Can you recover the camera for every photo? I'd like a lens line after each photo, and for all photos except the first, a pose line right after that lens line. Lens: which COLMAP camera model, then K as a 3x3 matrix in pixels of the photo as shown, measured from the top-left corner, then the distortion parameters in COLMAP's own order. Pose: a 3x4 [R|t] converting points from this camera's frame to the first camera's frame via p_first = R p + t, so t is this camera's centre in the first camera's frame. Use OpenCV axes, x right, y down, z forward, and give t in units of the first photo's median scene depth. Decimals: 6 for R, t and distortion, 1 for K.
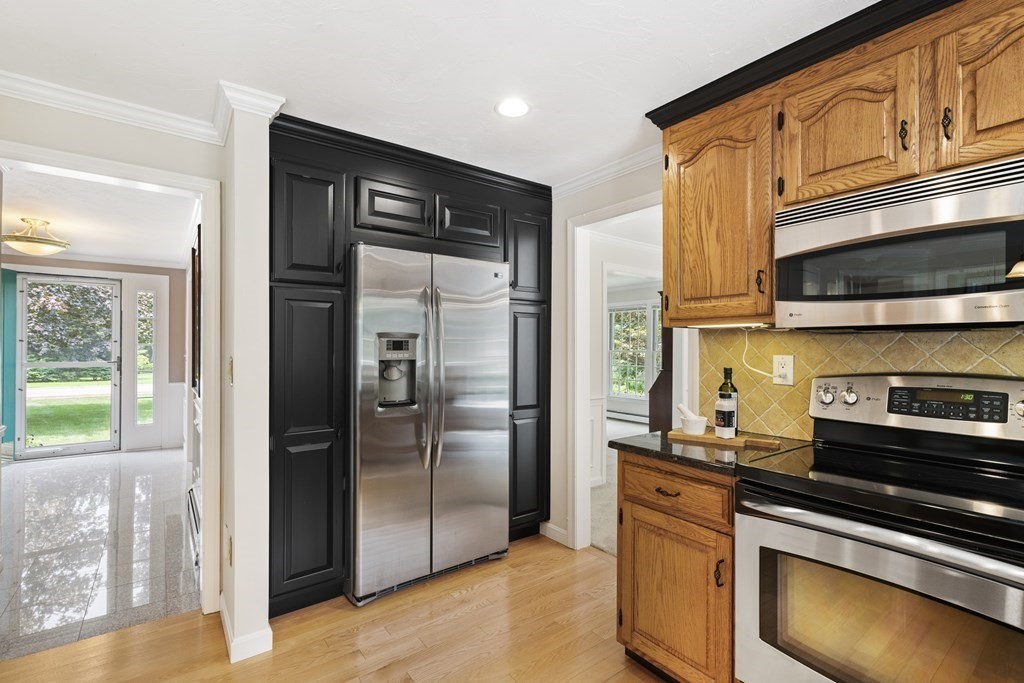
lens RADIAL K [[466.4, 0, 507.8], [0, 466.4, 342.6], [0, 0, 1]] dist [-0.002181, 0.000237]
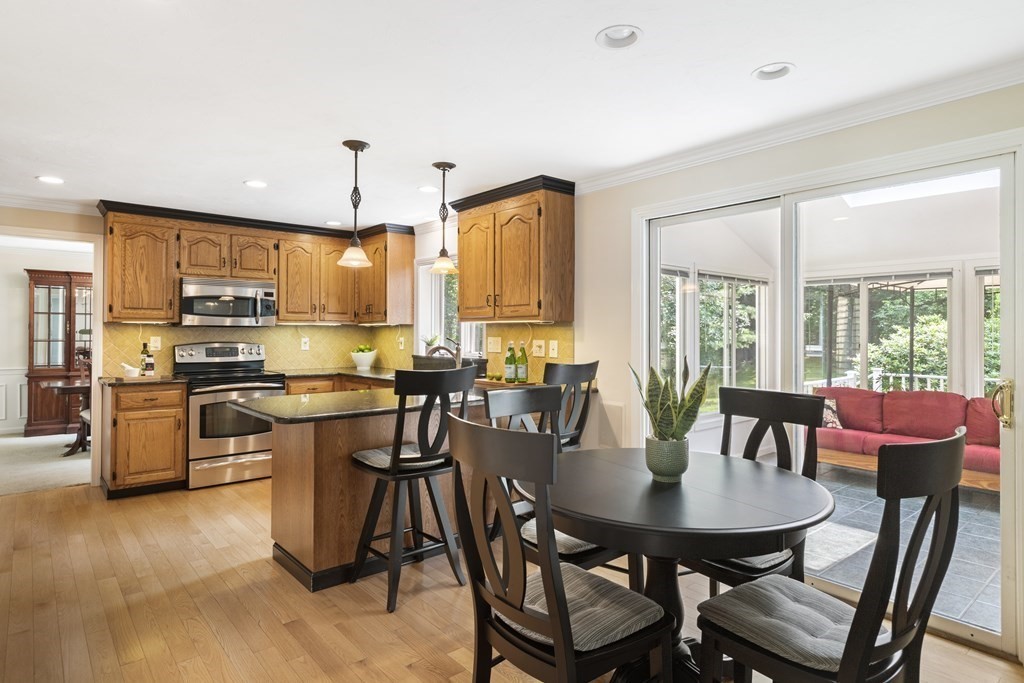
lens RADIAL K [[583.3, 0, 513.1], [0, 583.3, 334.1], [0, 0, 1]] dist [-0.000605, -0.000600]
pose [[-0.064938, 0.001473, 0.997888, -2.419994], [-0.006461, 0.999977, -0.001896, 0.010281], [-0.997868, -0.006570, -0.064927, -0.497127]]
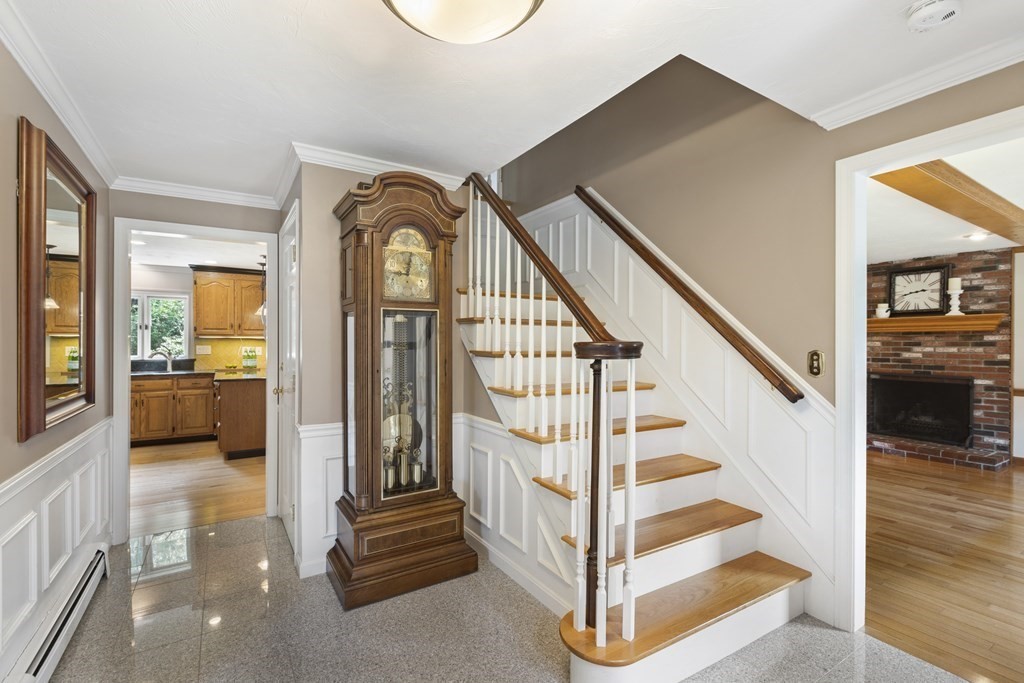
lens RADIAL K [[466.4, 0, 511.8], [0, 466.4, 345.2], [0, 0, 1]] dist [-0.002181, 0.000237]
pose [[-0.997281, -0.001517, 0.073681, -2.444127], [-0.001773, 0.999993, -0.003413, 0.030929], [-0.073675, -0.003535, -0.997276, 4.819325]]
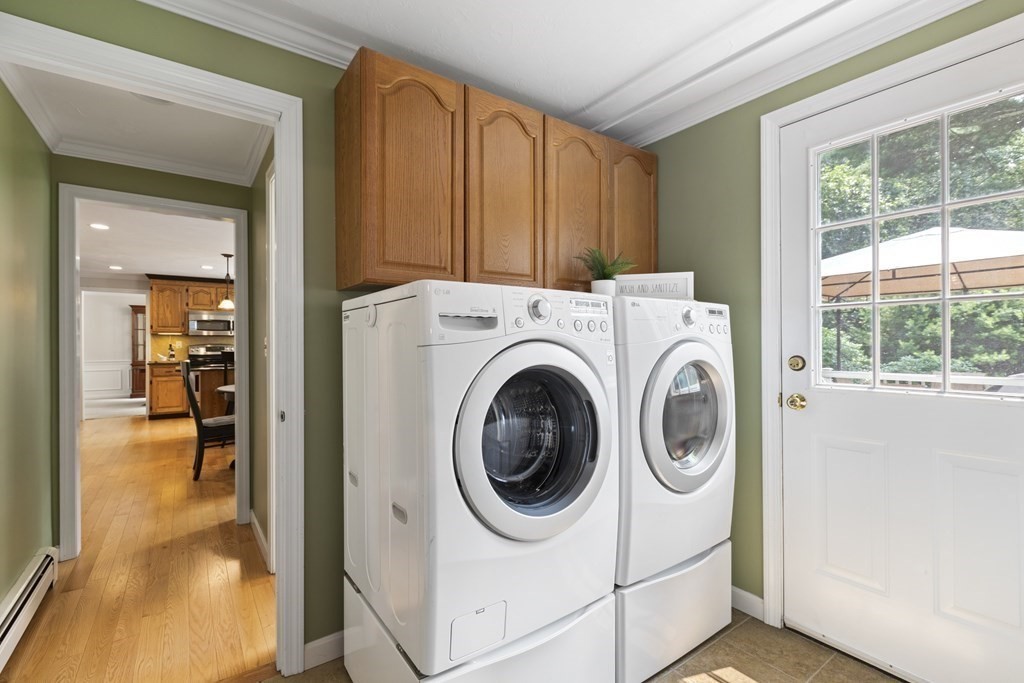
lens RADIAL K [[466.4, 0, 508.1], [0, 466.4, 345.3], [0, 0, 1]] dist [-0.002181, 0.000237]
pose [[0.021048, -0.001351, 0.999778, -3.895856], [-0.001505, 0.999998, 0.001383, 0.058862], [-0.999777, -0.001534, 0.021046, -2.242883]]
